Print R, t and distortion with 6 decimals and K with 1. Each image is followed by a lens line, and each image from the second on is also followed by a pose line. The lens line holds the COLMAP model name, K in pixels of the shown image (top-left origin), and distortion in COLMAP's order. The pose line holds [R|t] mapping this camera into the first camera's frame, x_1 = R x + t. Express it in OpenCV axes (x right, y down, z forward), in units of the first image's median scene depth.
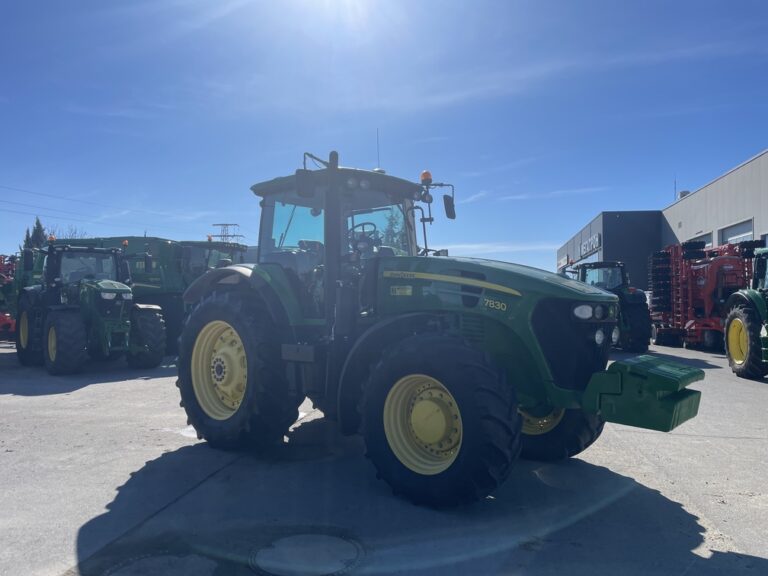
lens RADIAL K [[580.8, 0, 382.5], [0, 580.8, 283.8], [0, 0, 1]] dist [0.095865, -0.133601]
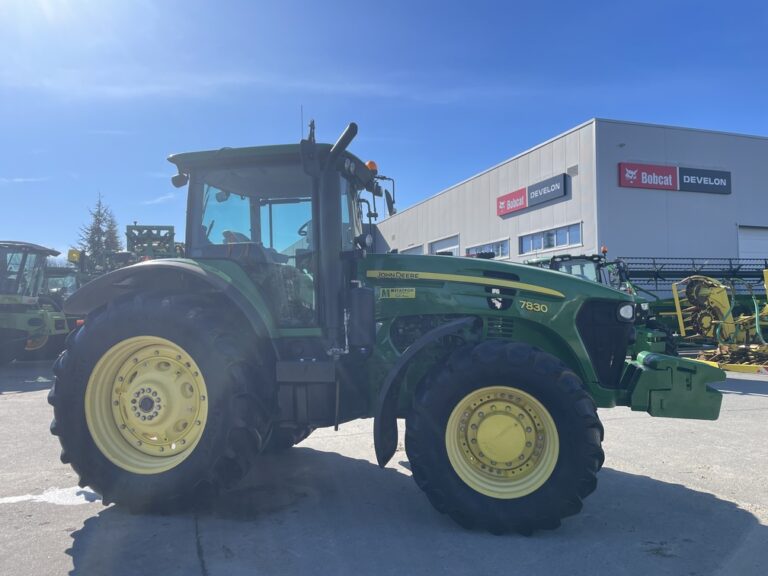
lens RADIAL K [[580.8, 0, 382.5], [0, 580.8, 283.8], [0, 0, 1]] dist [0.095865, -0.133601]
pose [[0.873359, 0.004137, 0.487059, -0.381957], [0.001209, 0.999942, -0.010661, 0.006813], [-0.487075, 0.009900, 0.873304, 0.225328]]
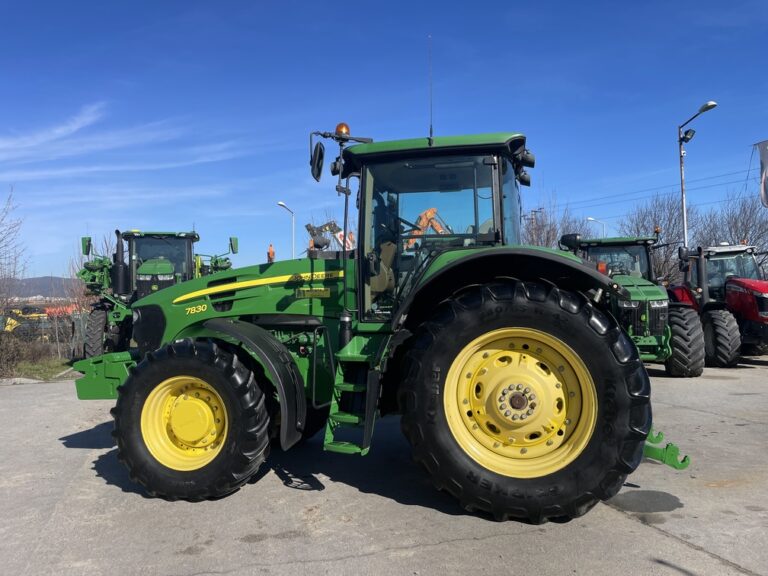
lens RADIAL K [[580.8, 0, 382.5], [0, 580.8, 283.8], [0, 0, 1]] dist [0.095865, -0.133601]
pose [[-0.877268, 0.000901, -0.480001, 0.417190], [0.036232, 0.997270, -0.064347, 0.058824], [0.478632, -0.073841, -0.874905, 1.802227]]
